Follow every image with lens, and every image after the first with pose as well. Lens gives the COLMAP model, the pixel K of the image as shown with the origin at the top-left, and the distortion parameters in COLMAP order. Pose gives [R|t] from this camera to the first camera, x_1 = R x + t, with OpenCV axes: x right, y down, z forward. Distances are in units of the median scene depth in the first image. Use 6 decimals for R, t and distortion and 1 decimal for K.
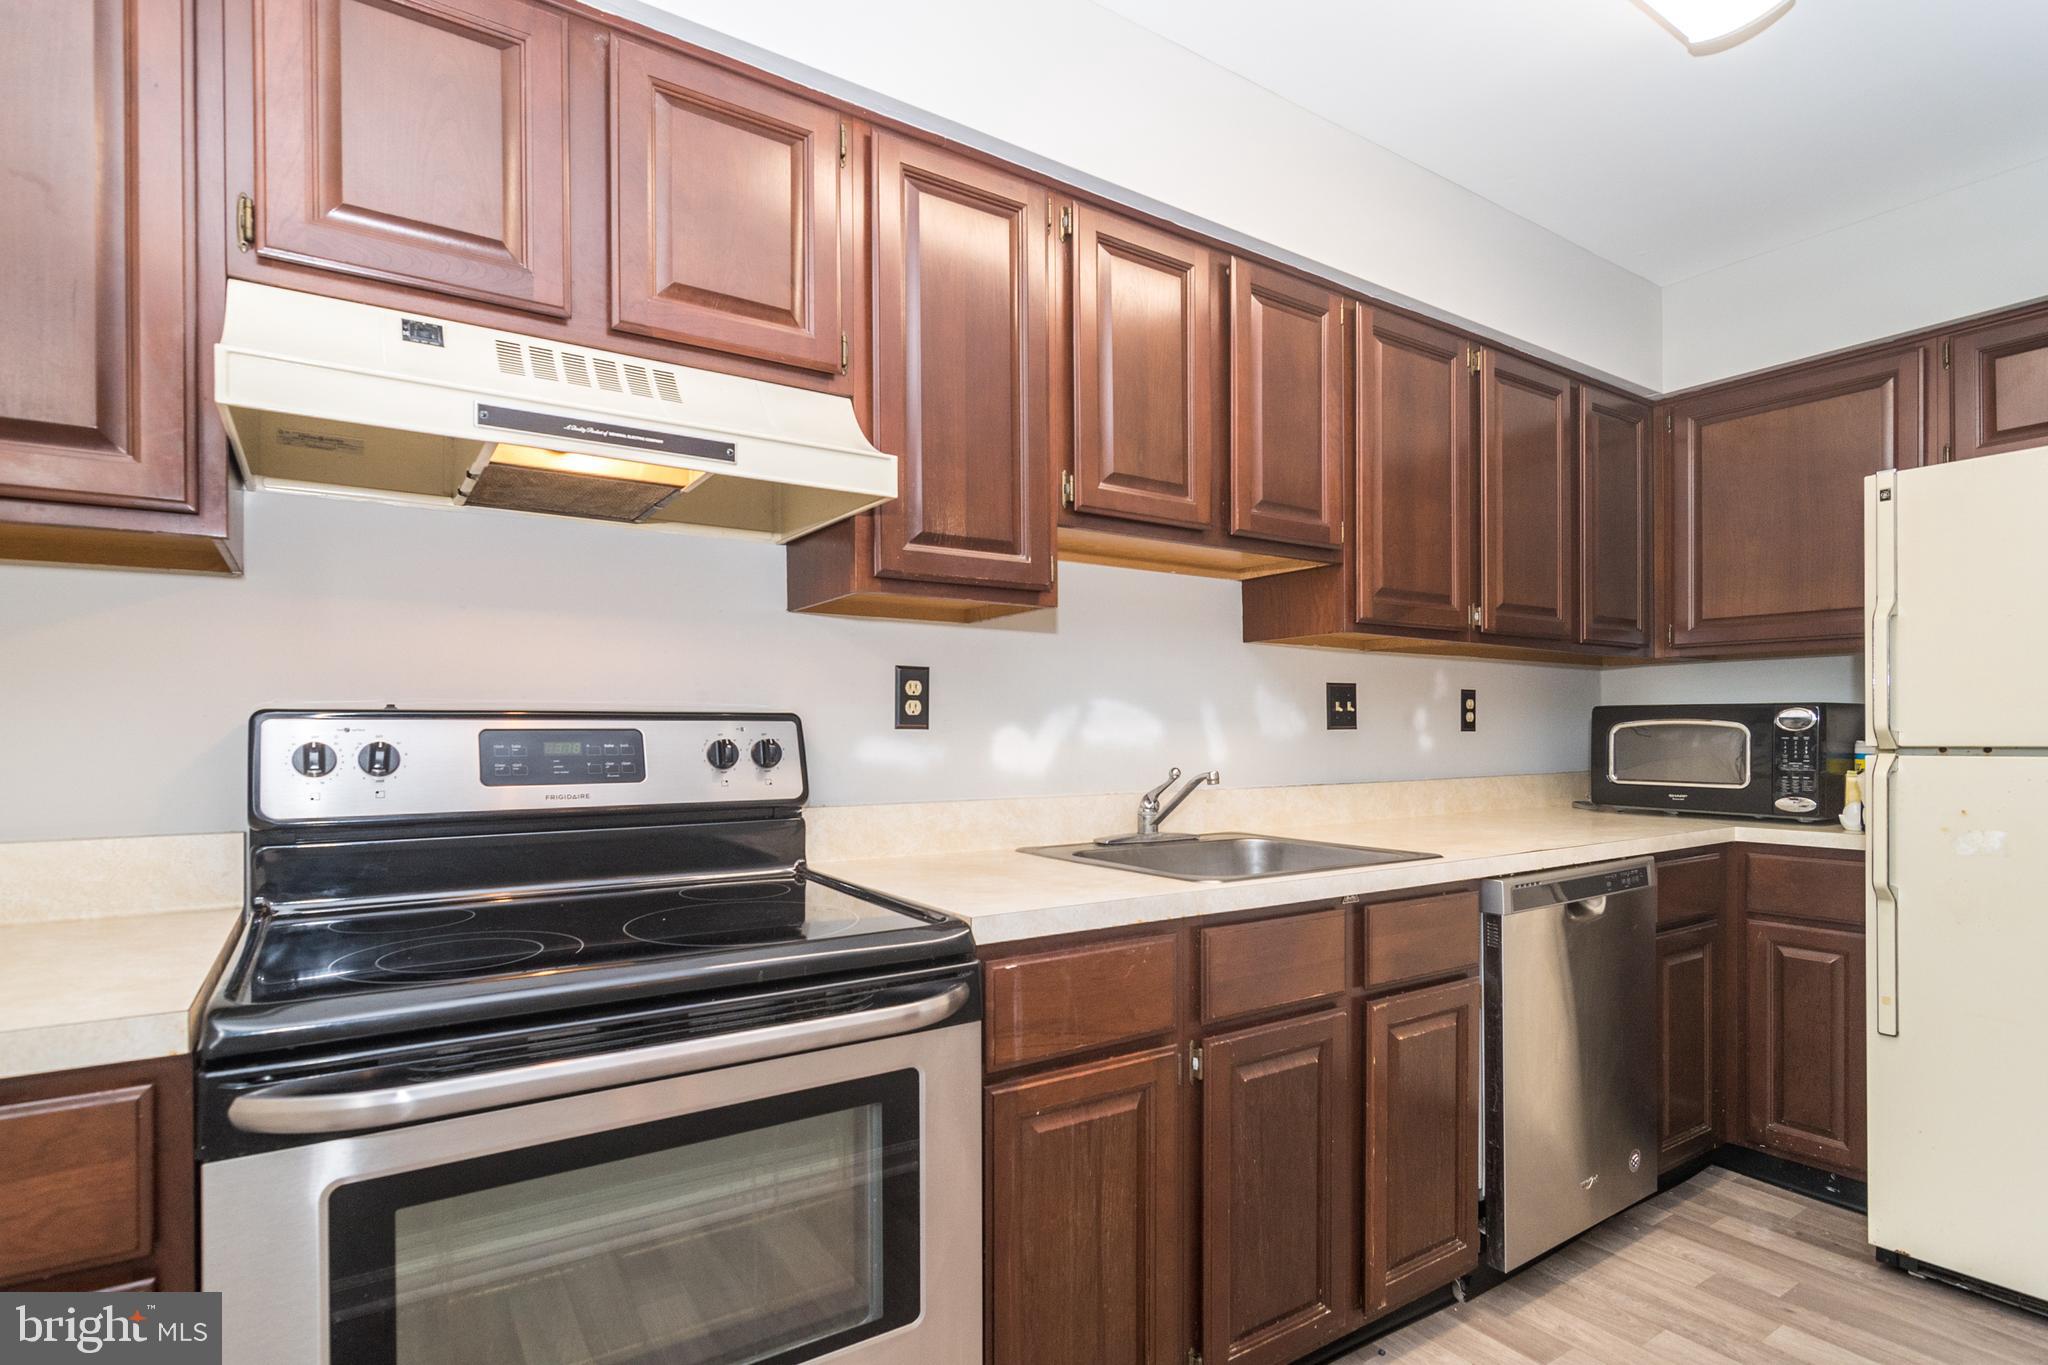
lens RADIAL K [[1010.0, 0, 1013.3], [0, 1010.0, 735.4], [0, 0, 1]] dist [-0.004542, 0.001352]
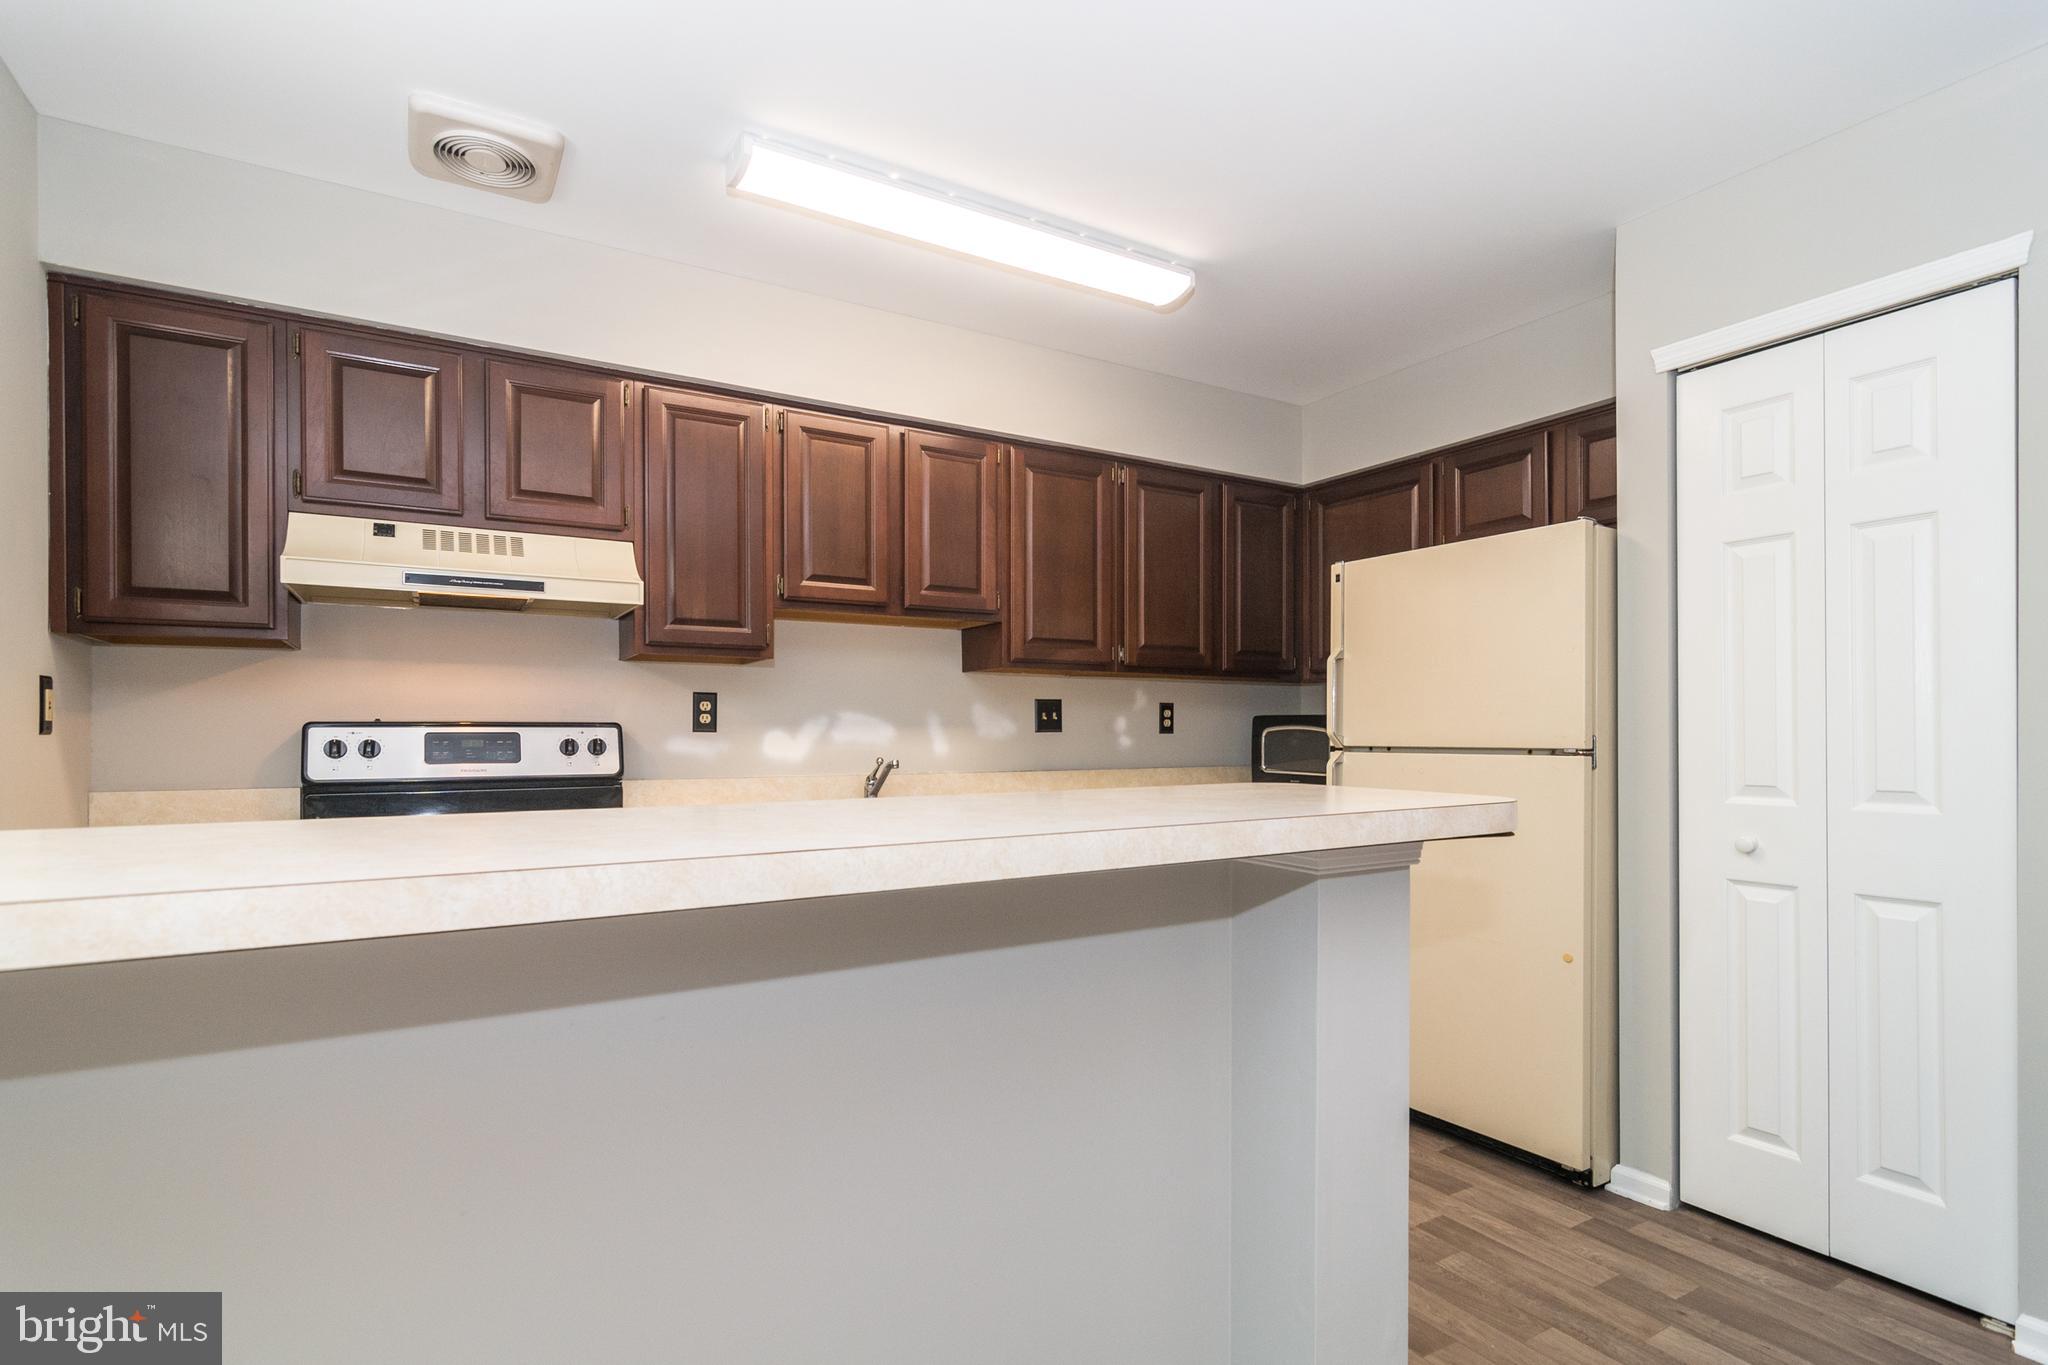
lens RADIAL K [[1010.0, 0, 991.8], [0, 1010.0, 737.1], [0, 0, 1]] dist [-0.004542, 0.001352]
pose [[0.996685, 0.003664, -0.081271, 0.527439], [-0.003187, 0.999977, 0.006004, -0.010023], [0.081291, -0.005725, 0.996674, -0.602219]]
